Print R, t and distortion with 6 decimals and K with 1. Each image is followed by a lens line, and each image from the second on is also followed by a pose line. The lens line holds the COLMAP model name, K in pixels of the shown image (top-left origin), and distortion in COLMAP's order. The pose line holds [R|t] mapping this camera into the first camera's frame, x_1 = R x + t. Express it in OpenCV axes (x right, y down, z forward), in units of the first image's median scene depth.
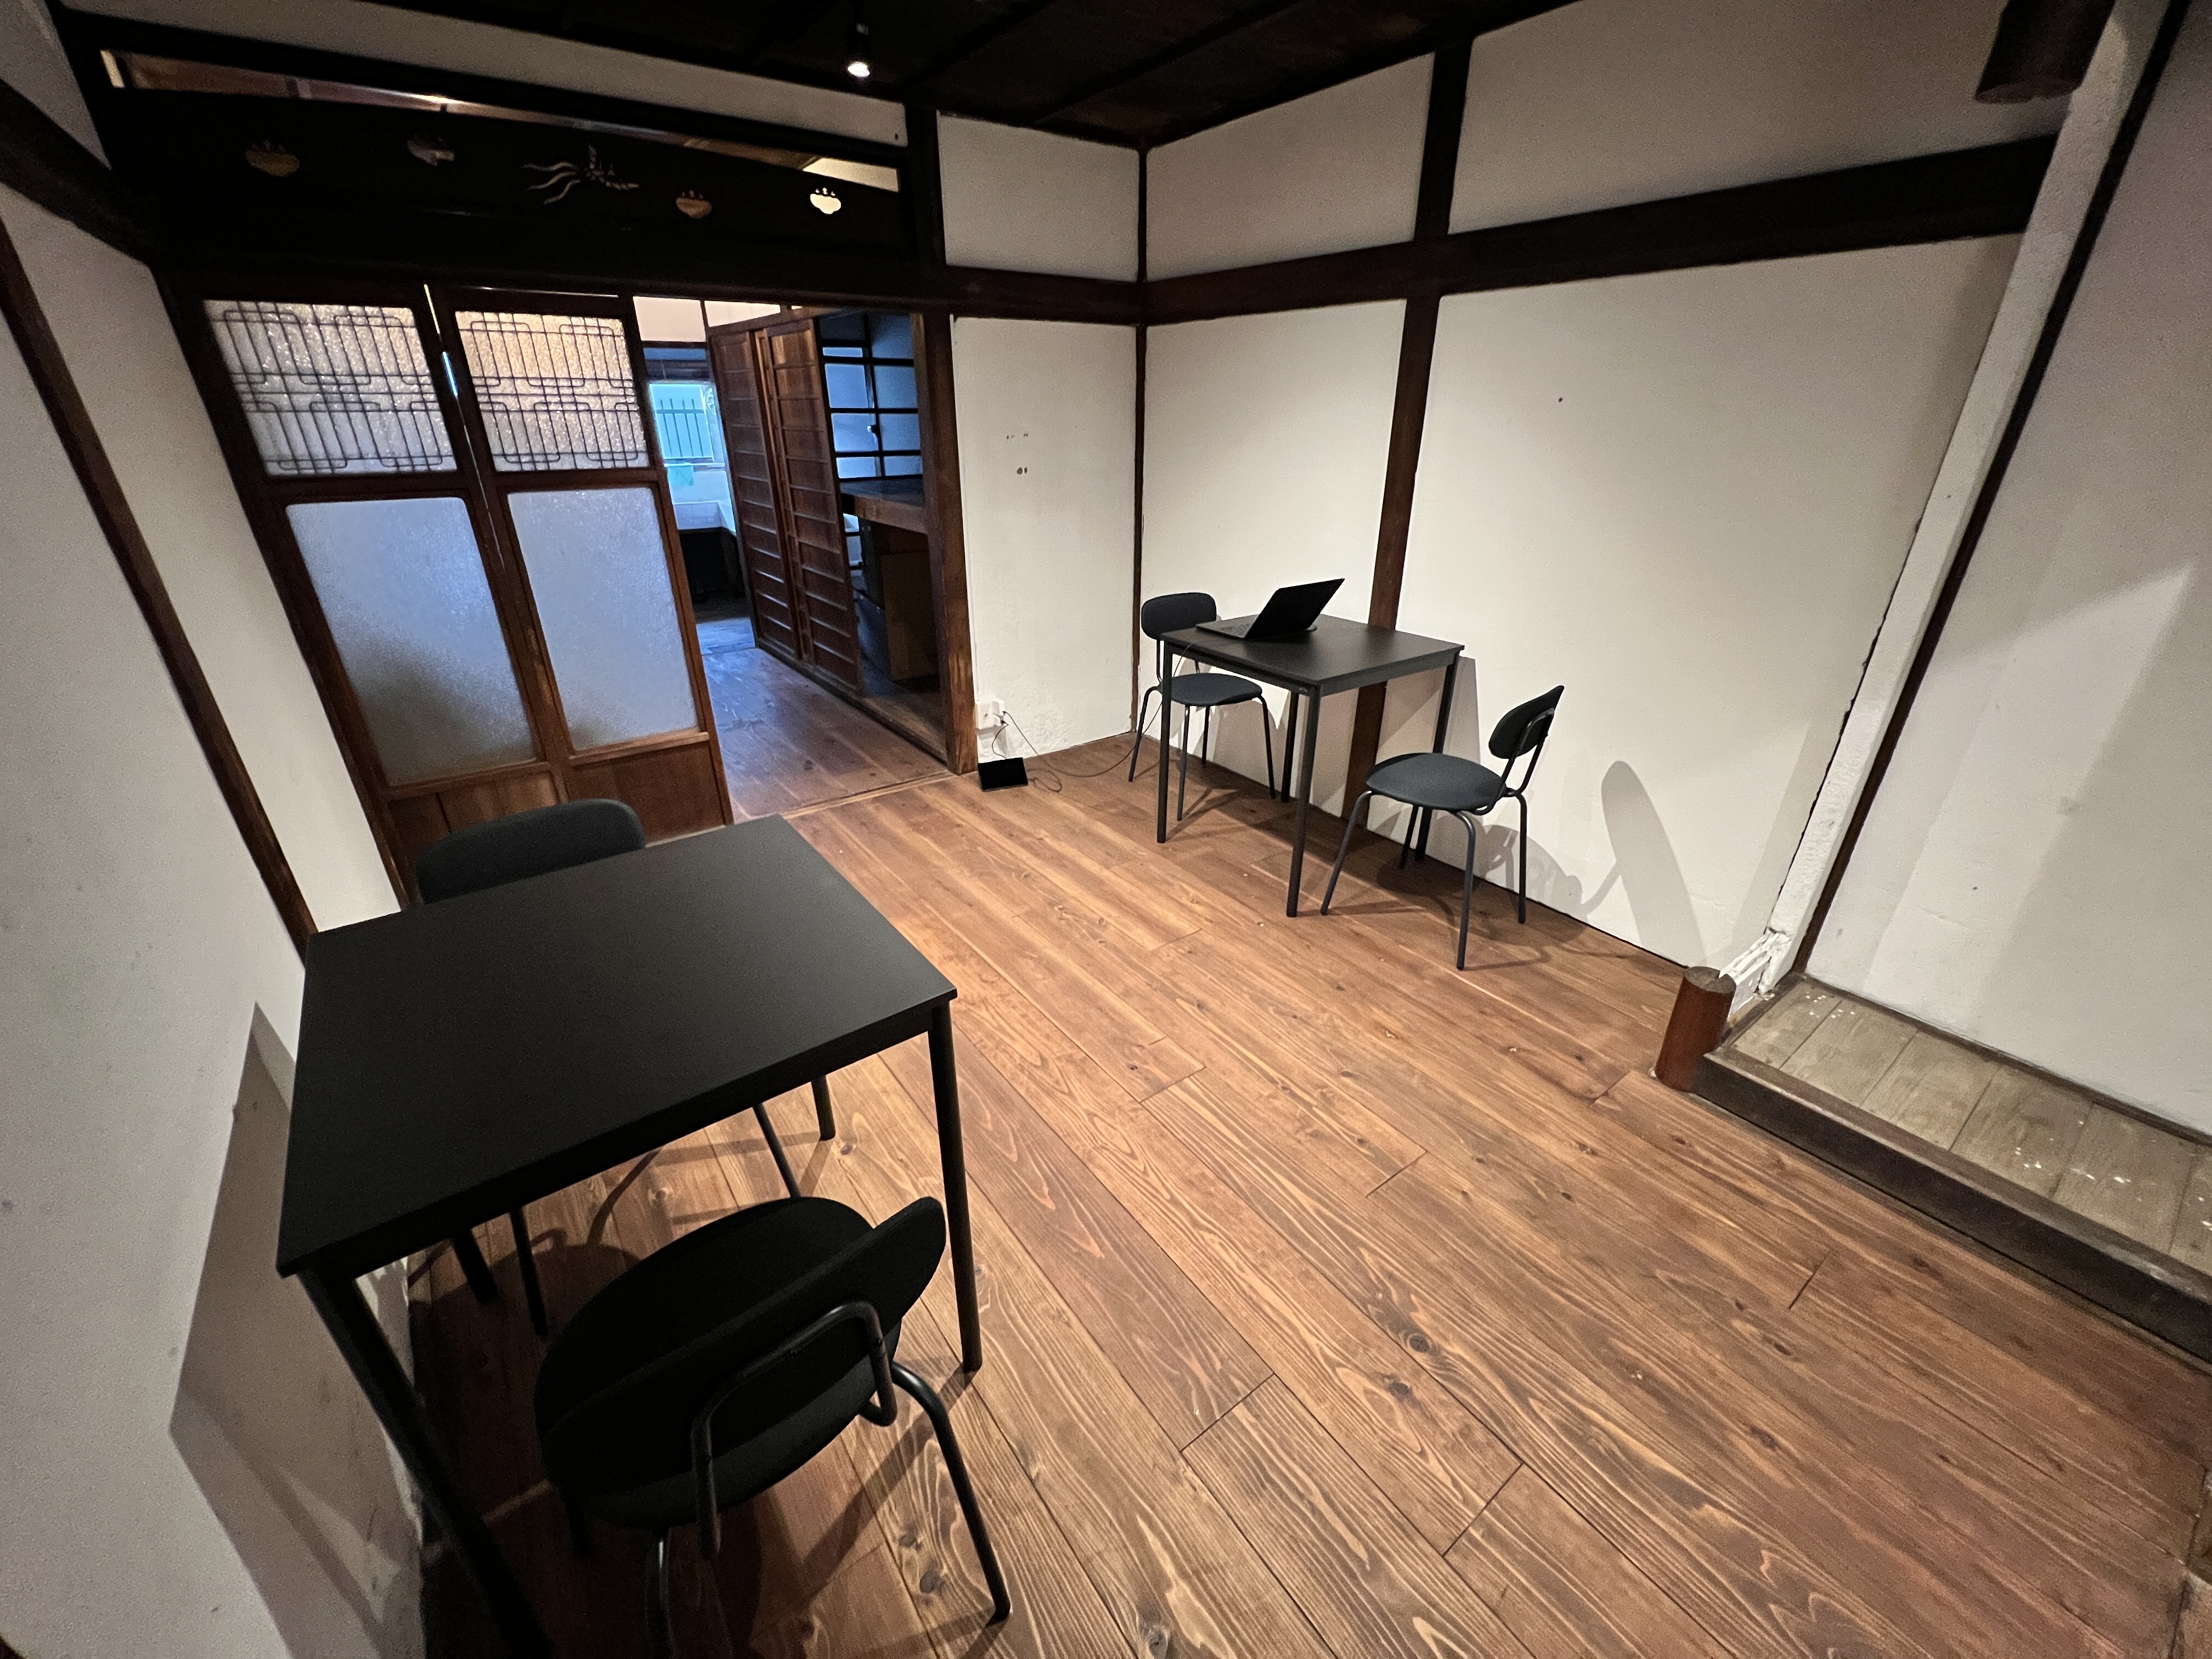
lens RADIAL K [[885.7, 0, 1106.0], [0, 885.7, 829.5], [0, 0, 1]] dist [0.000415, 0.000259]
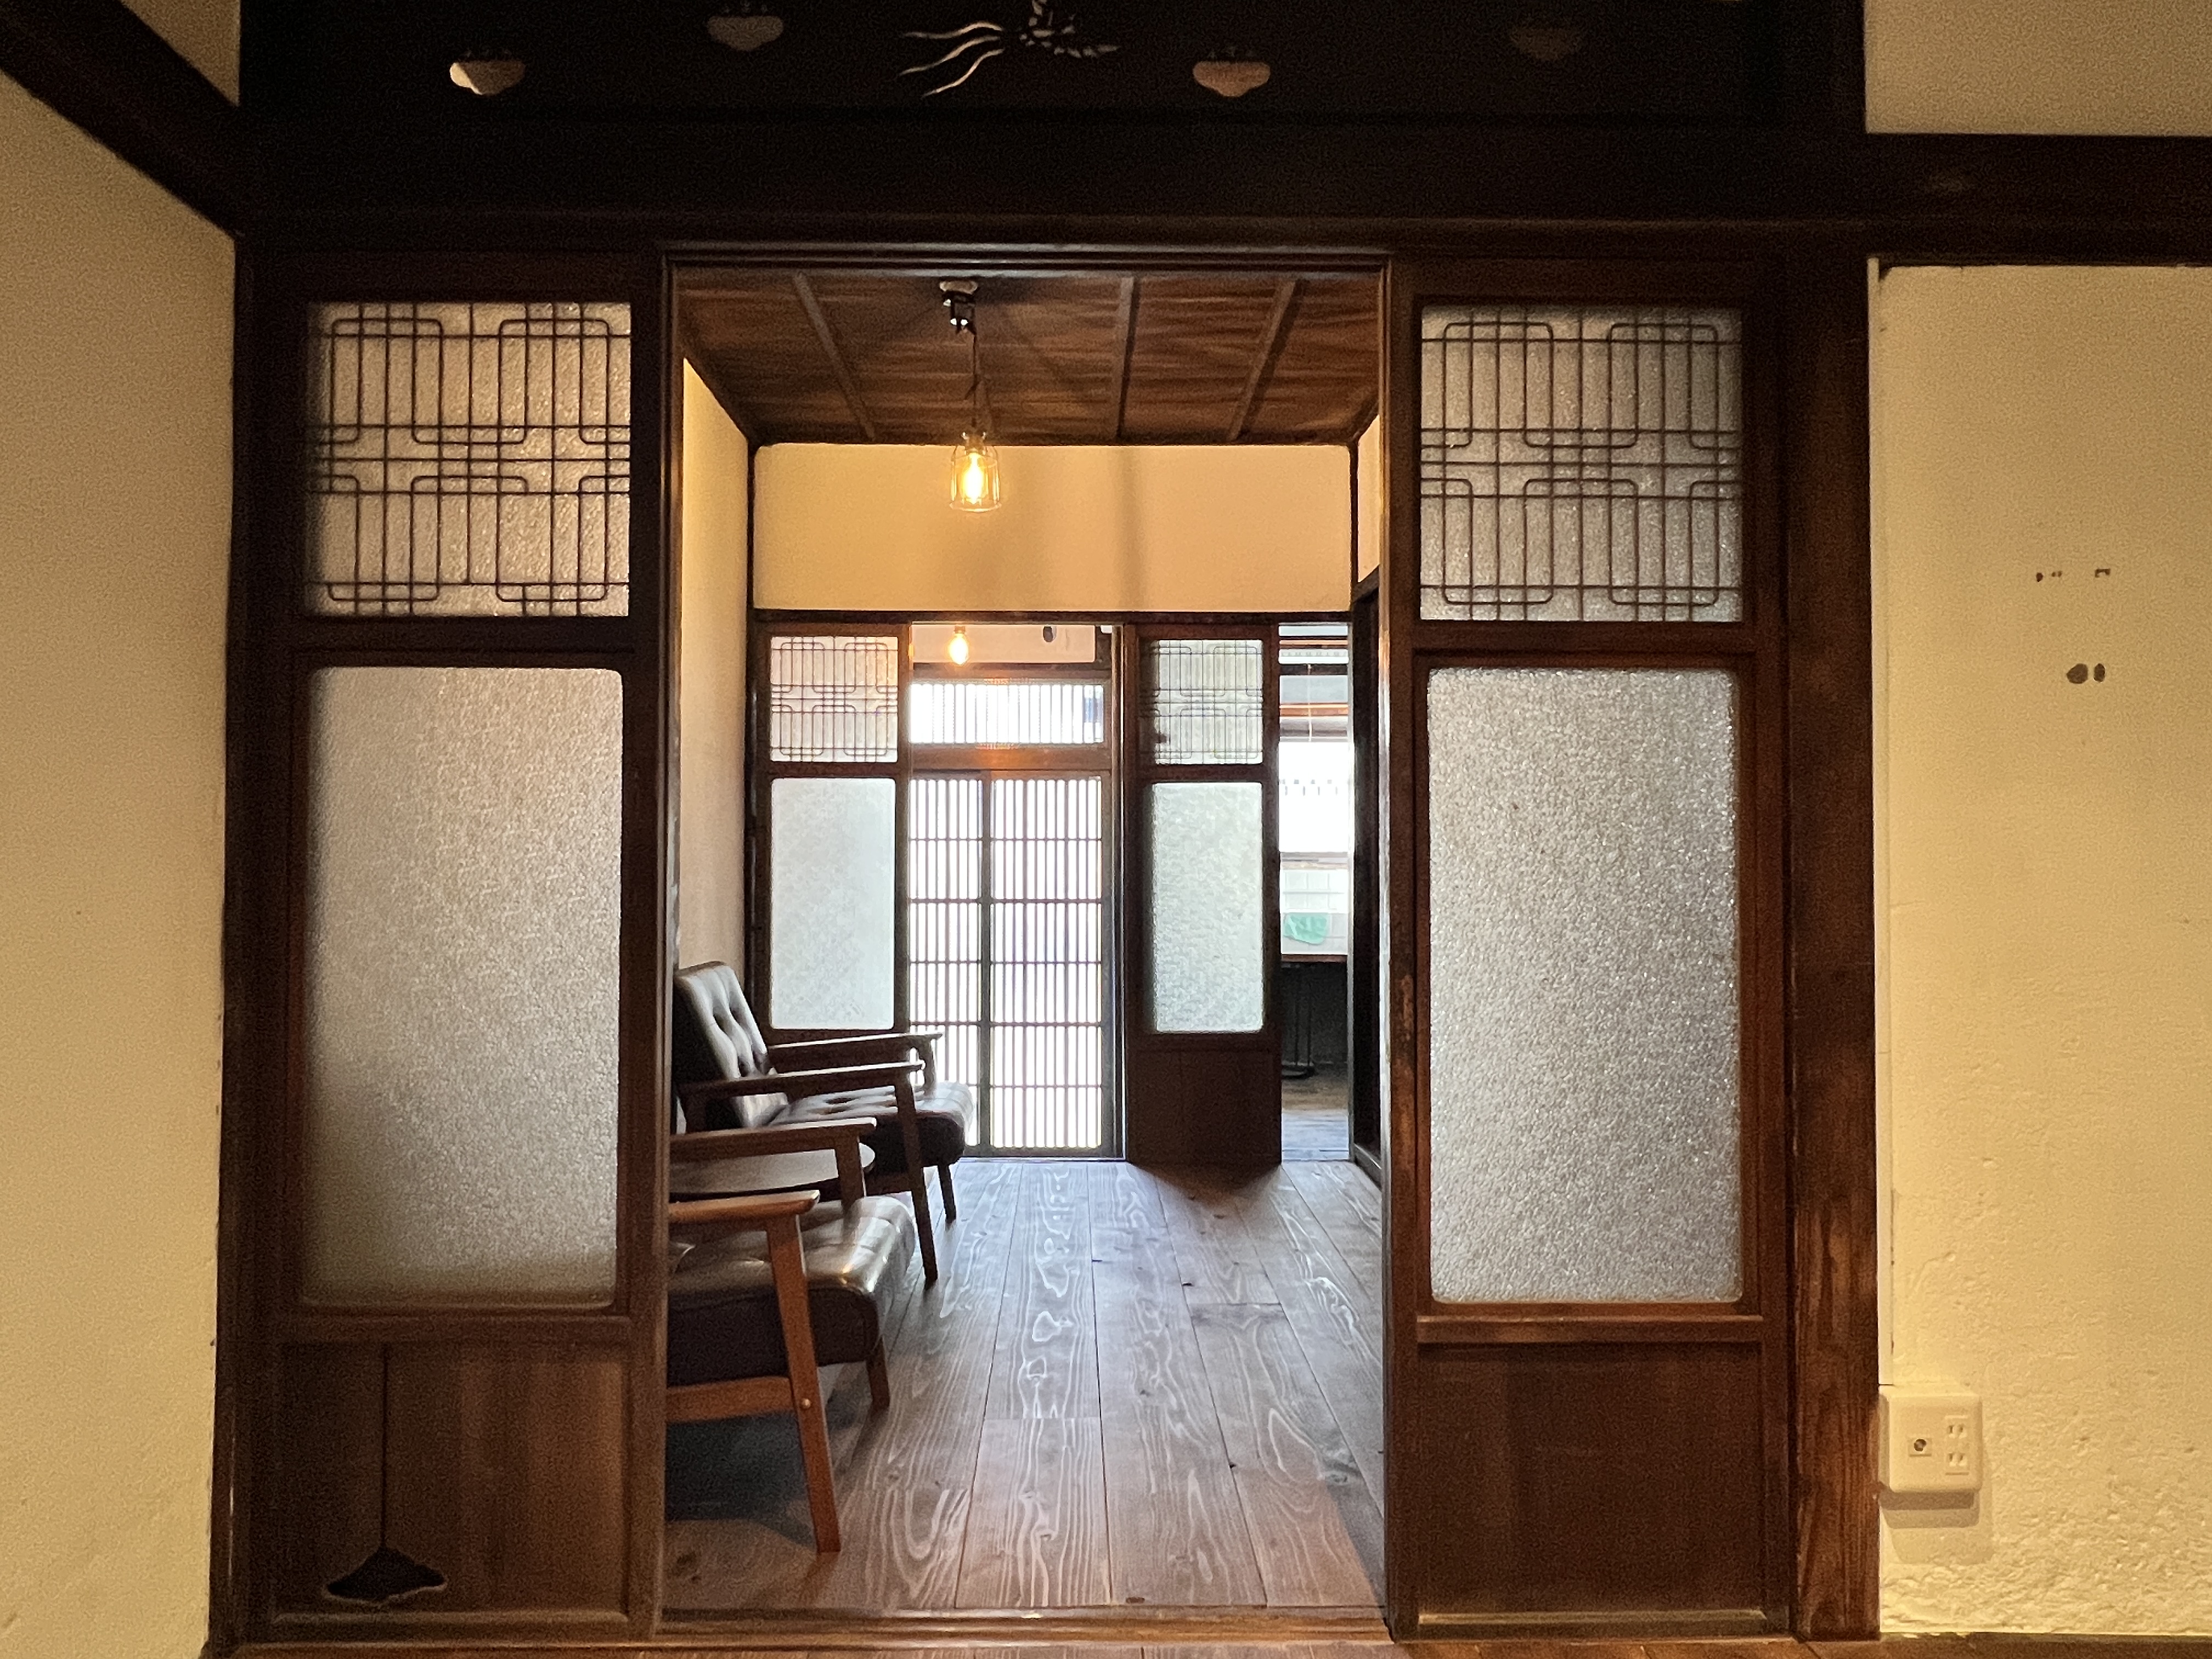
lens RADIAL K [[1372.7, 0, 1106.0], [0, 1372.7, 829.5], [0, 0, 1]] dist [-0.001497, -0.000433]
pose [[0.811435, -0.012640, -0.584305, -0.105373], [-0.255792, 0.891245, -0.374503, -0.088065], [0.525493, 0.453345, 0.719955, 0.543776]]
